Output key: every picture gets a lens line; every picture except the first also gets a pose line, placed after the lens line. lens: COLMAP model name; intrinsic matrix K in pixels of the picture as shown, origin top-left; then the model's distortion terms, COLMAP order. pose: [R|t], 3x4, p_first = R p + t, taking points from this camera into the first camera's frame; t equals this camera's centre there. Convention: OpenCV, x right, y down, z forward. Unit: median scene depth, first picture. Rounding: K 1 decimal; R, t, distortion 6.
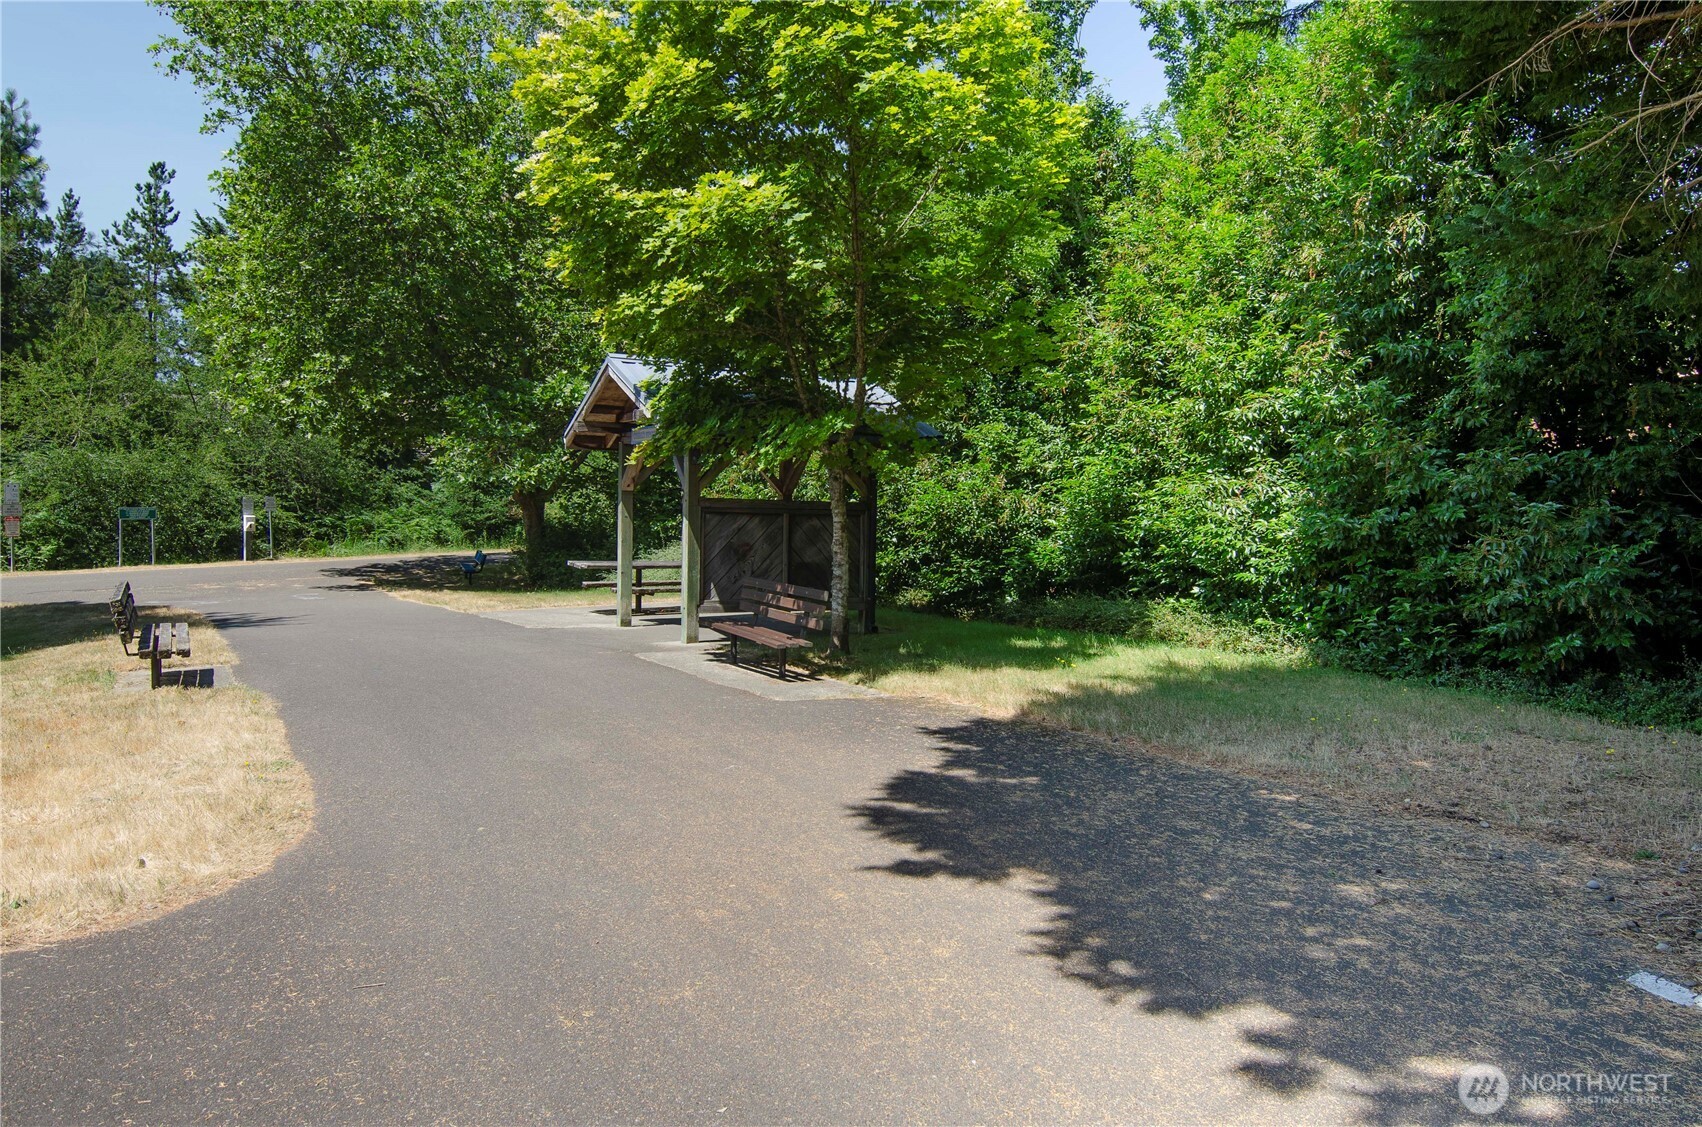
lens RADIAL K [[1183.4, 0, 851.0], [0, 1183.4, 563.5], [0, 0, 1]] dist [0.000481, -0.002317]
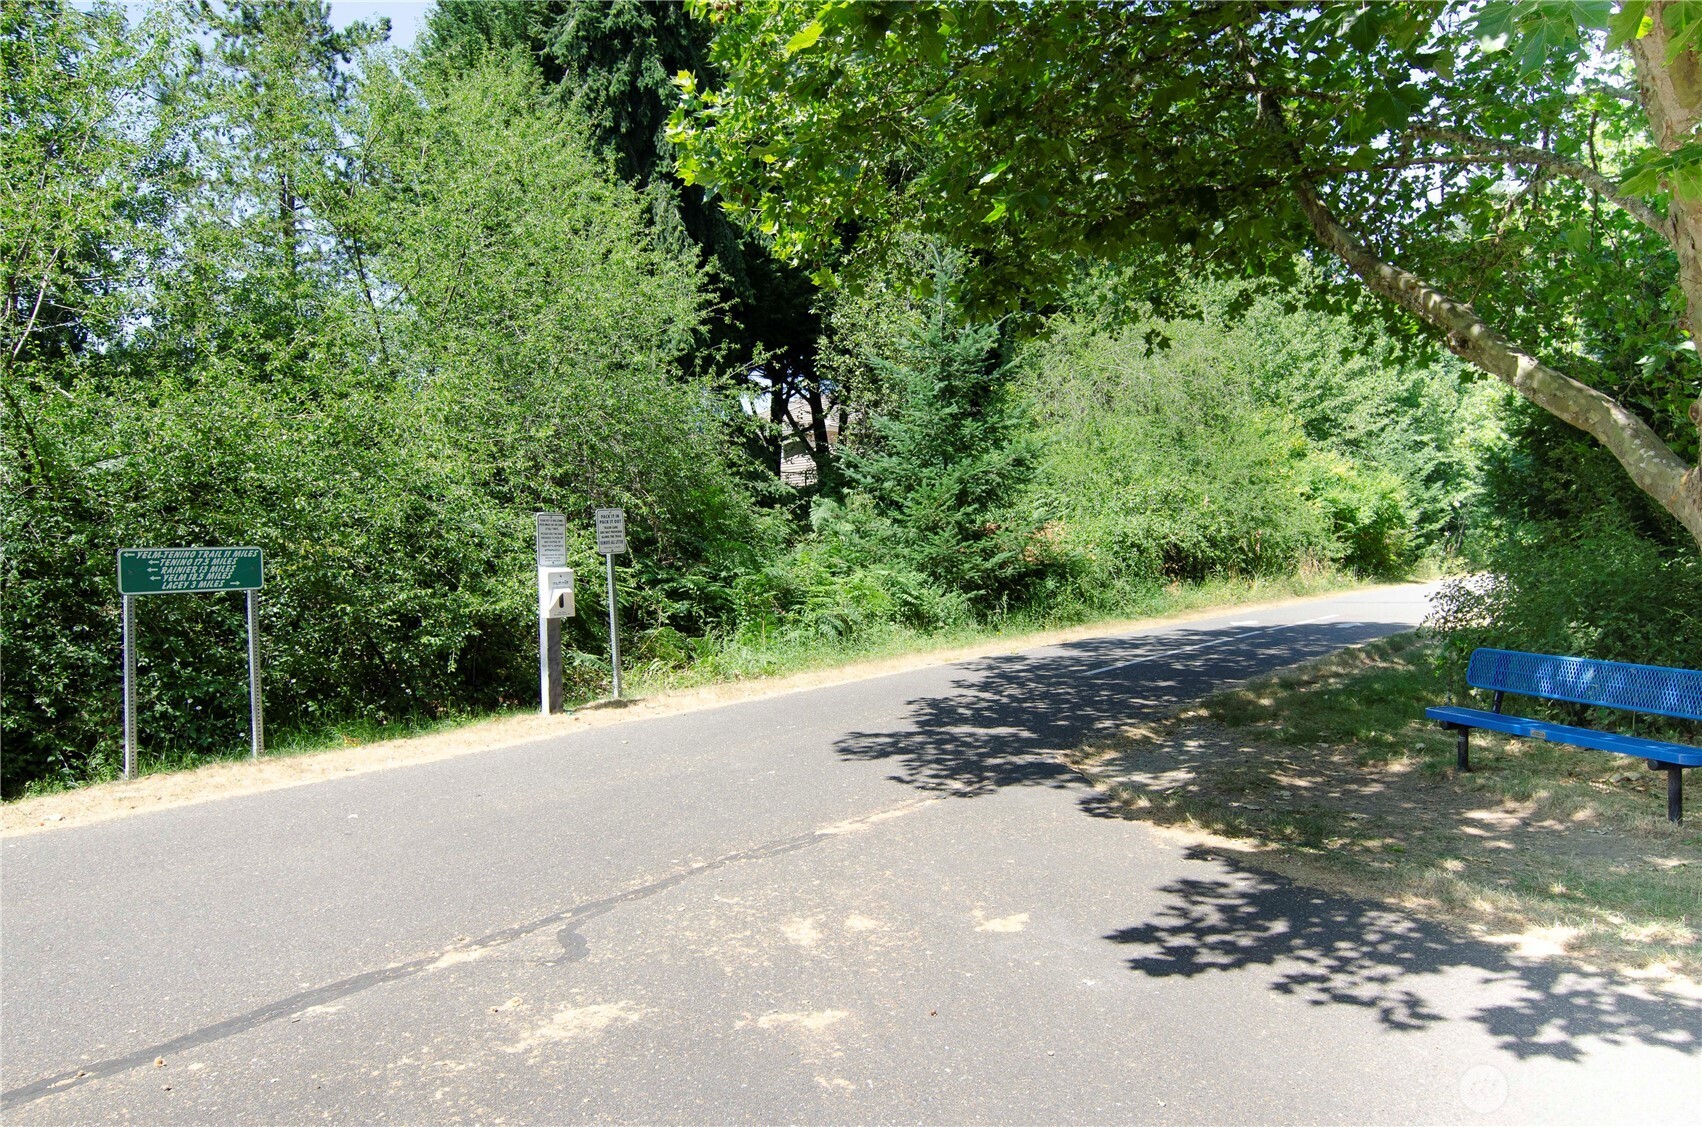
lens RADIAL K [[1183.4, 0, 851.0], [0, 1183.4, 563.5], [0, 0, 1]] dist [0.000481, -0.002317]
pose [[0.991553, -0.048268, -0.120383, -0.384055], [0.042120, 0.997700, -0.053102, -0.021535], [0.122669, 0.047583, 0.991306, 0.683464]]
